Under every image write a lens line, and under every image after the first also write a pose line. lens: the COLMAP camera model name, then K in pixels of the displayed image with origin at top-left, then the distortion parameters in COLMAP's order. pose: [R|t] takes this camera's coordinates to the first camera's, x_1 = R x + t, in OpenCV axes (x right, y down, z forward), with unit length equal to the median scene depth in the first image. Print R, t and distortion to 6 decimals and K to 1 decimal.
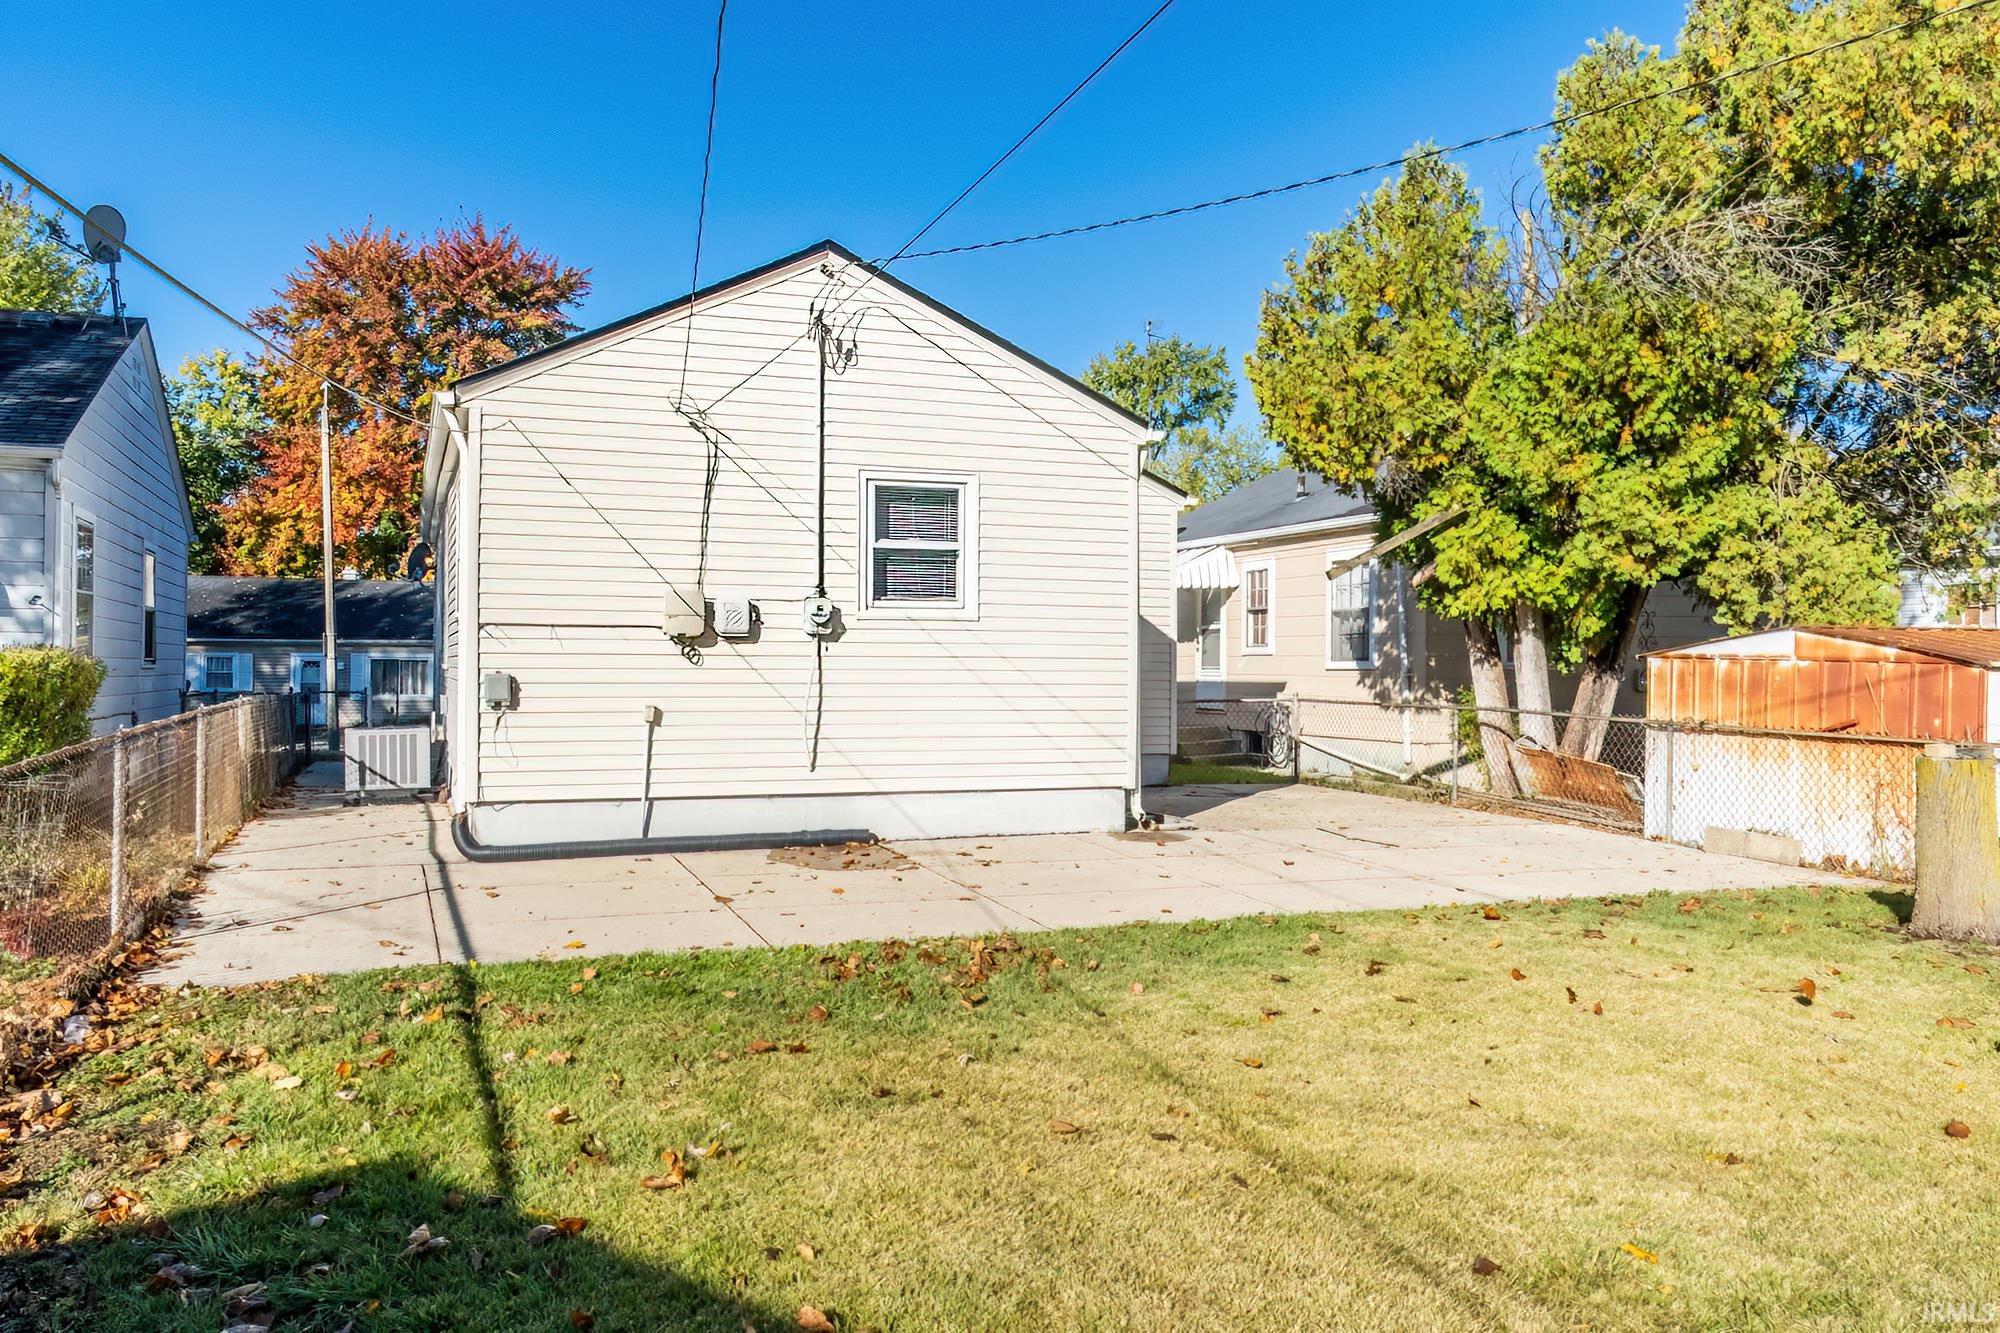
lens RADIAL K [[1539.1, 0, 998.7], [0, 1539.1, 669.8], [0, 0, 1]] dist [-0.001751, 0.003740]
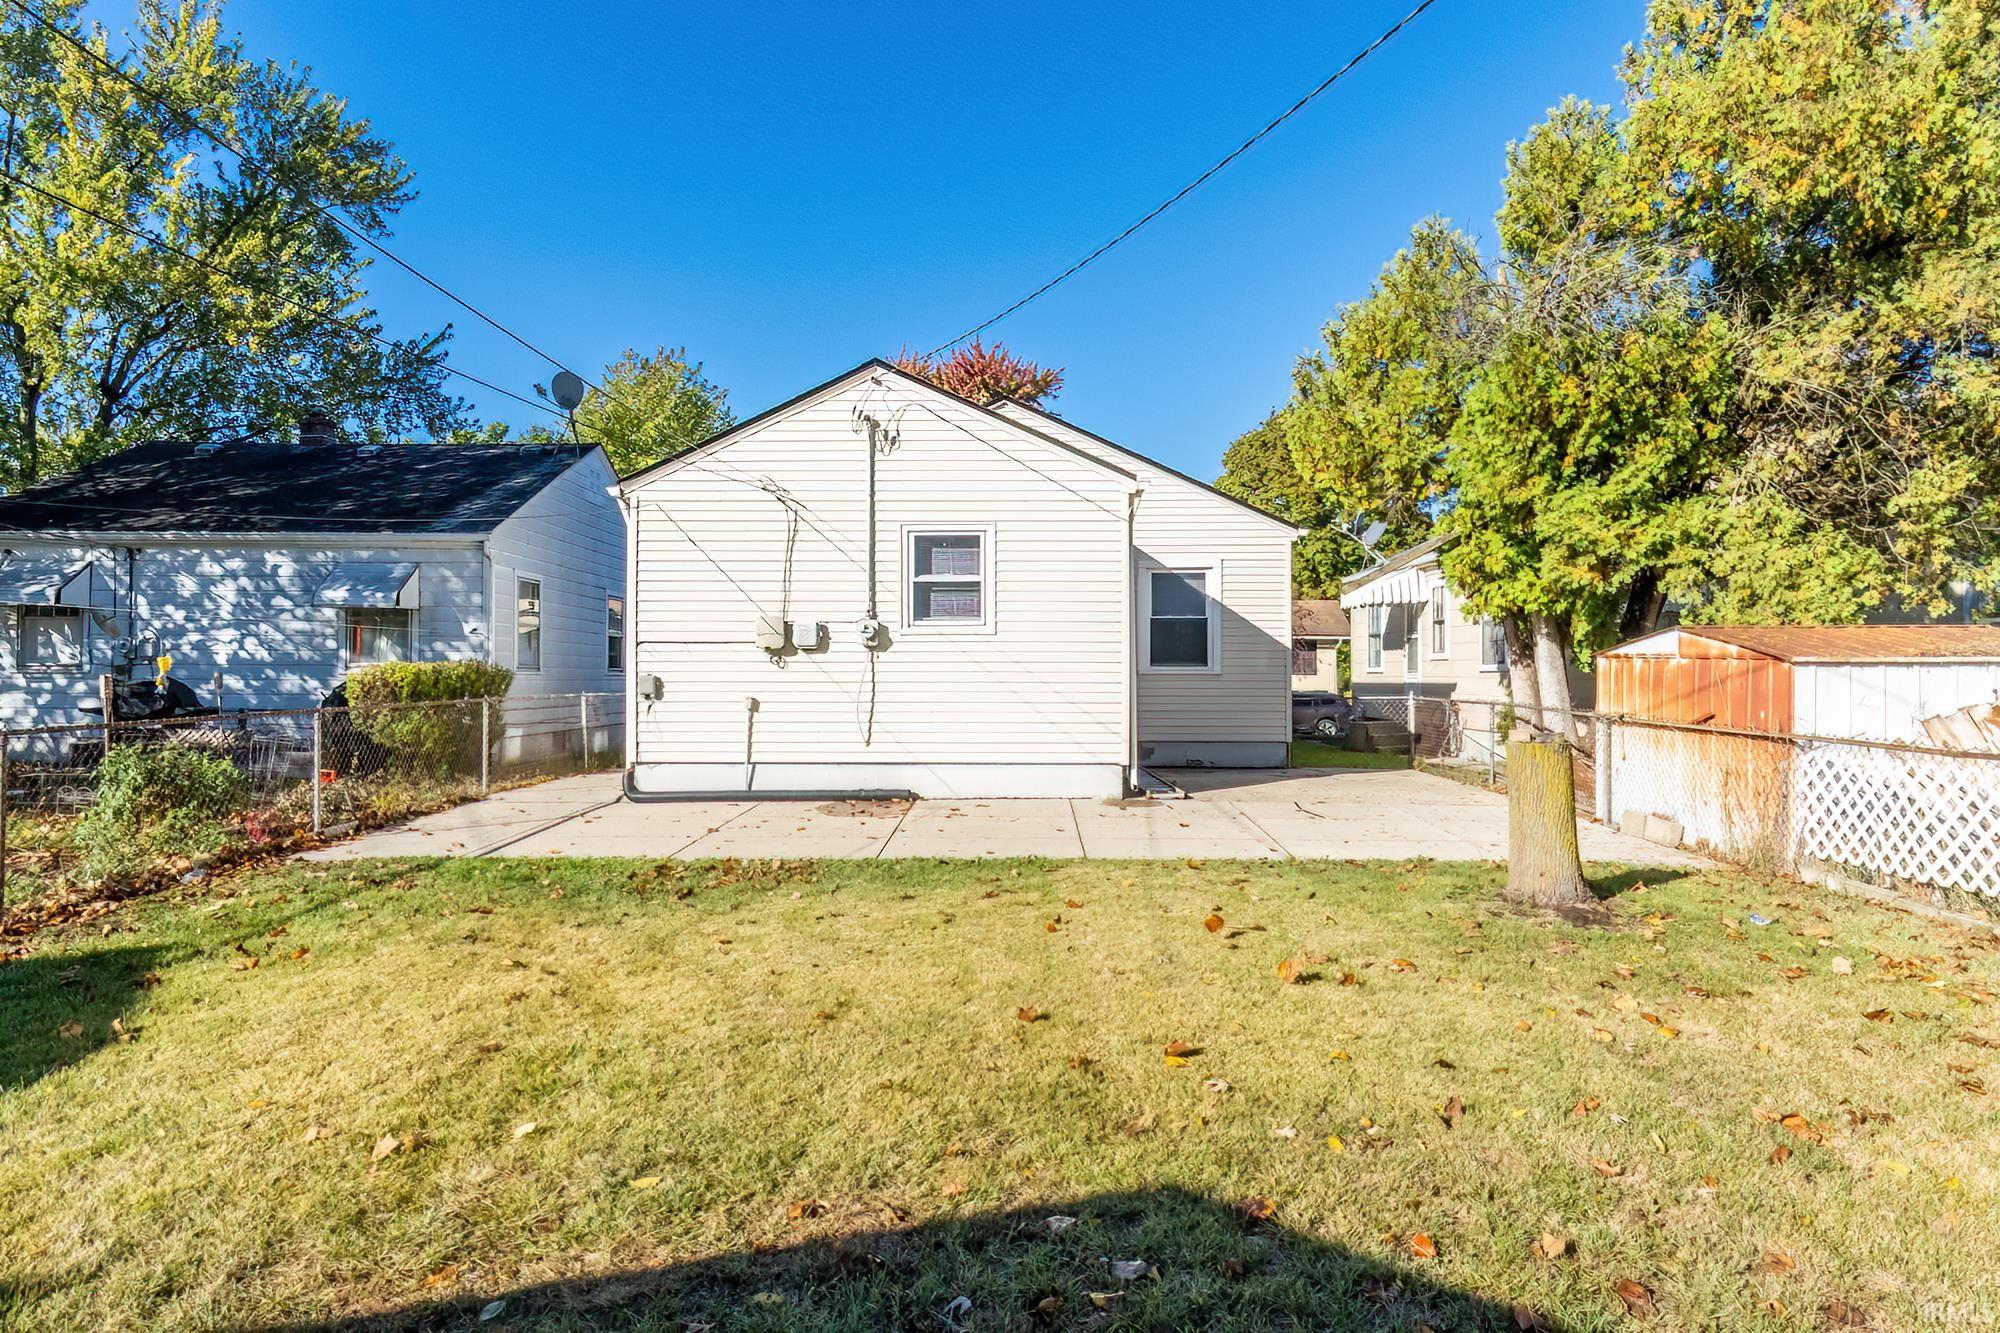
lens RADIAL K [[1250.8, 0, 999.7], [0, 1250.8, 661.5], [0, 0, 1]] dist [0.006115, 0.000397]
pose [[0.930753, -0.008526, -0.365548, 0.383752], [0.003759, 0.999898, -0.013751, 0.006448], [0.365628, 0.011424, 0.930691, 0.004390]]
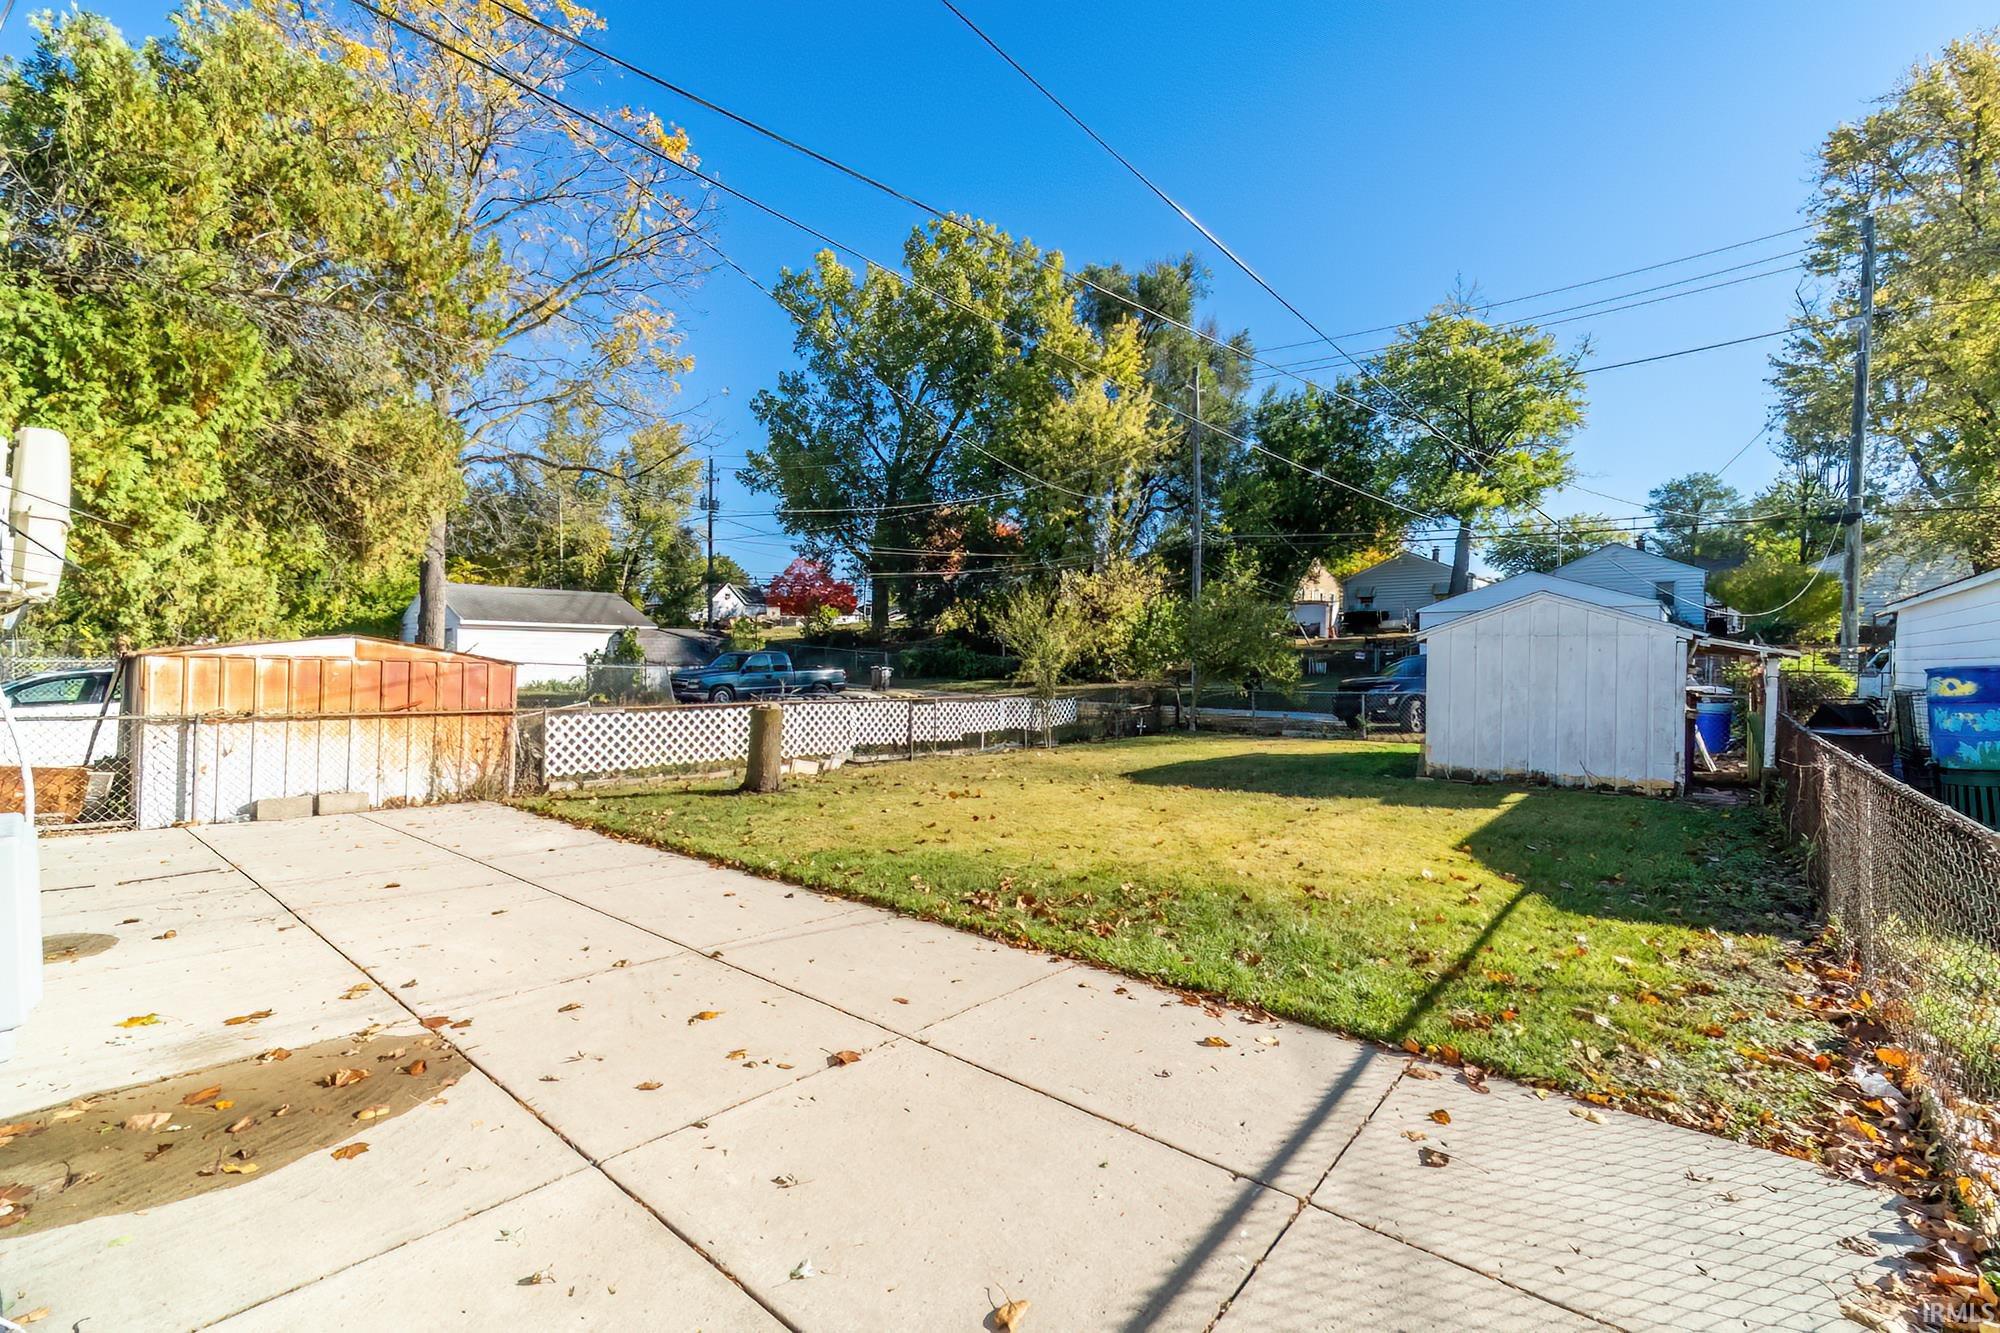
lens RADIAL K [[882.1, 0, 997.2], [0, 882.1, 664.3], [0, 0, 1]] dist [-0.001491, -0.000064]
pose [[-0.492568, -0.004087, 0.870264, -0.417974], [-0.005355, 0.999984, 0.001665, -0.006775], [-0.870257, -0.003840, -0.492582, 0.865650]]
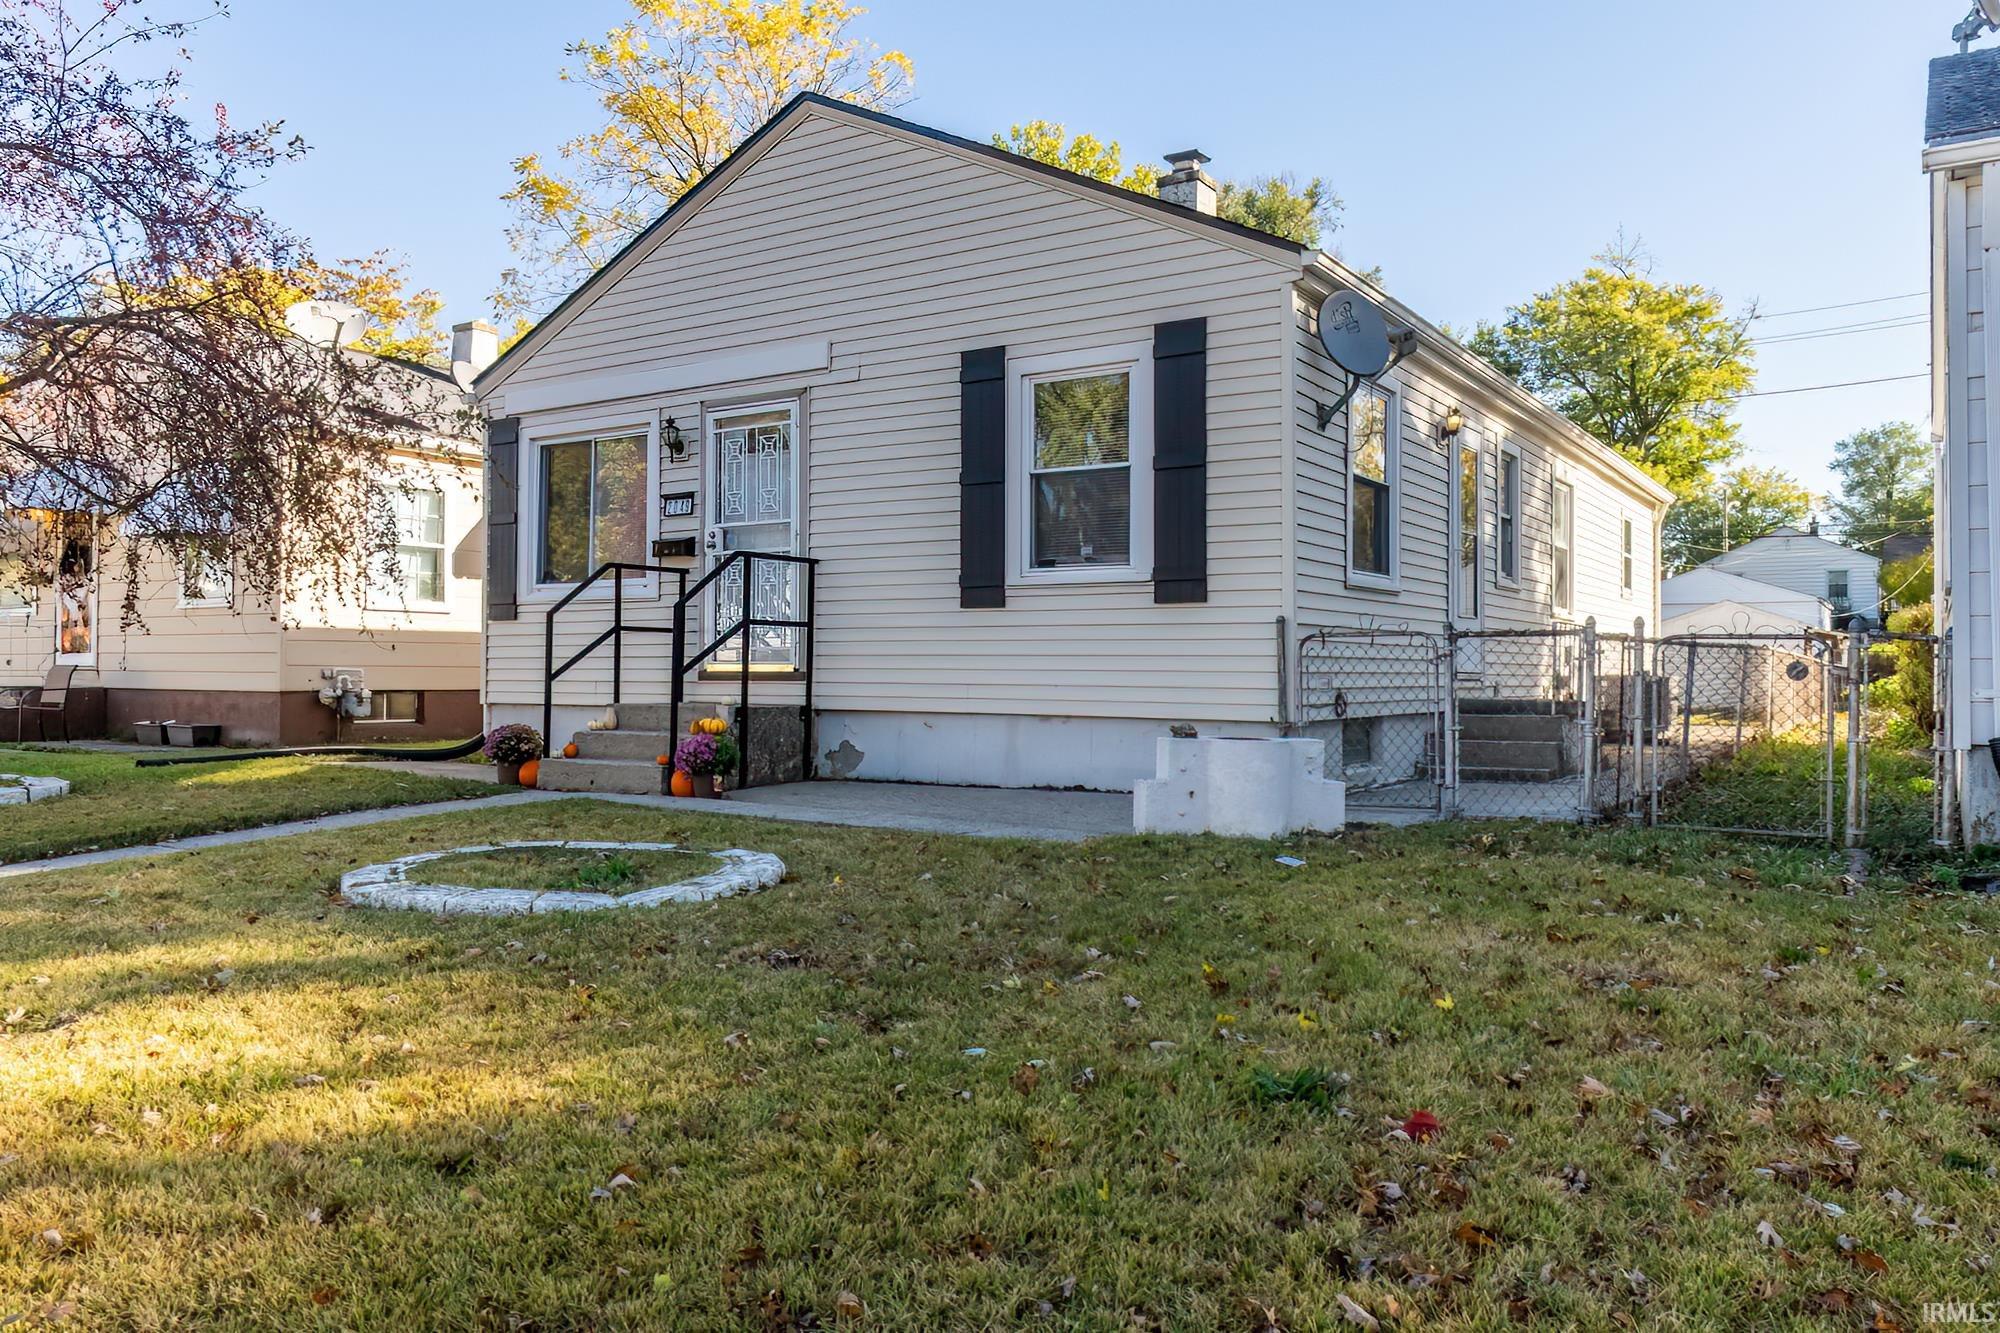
lens RADIAL K [[1443.2, 0, 1003.0], [0, 1443.2, 661.8], [0, 0, 1]] dist [-0.000391, 0.000342]
pose [[-0.581459, 0.000643, 0.813576, -0.710557], [-0.008172, 0.999945, -0.006631, 0.011862], [-0.813535, -0.010504, -0.581421, 1.430857]]
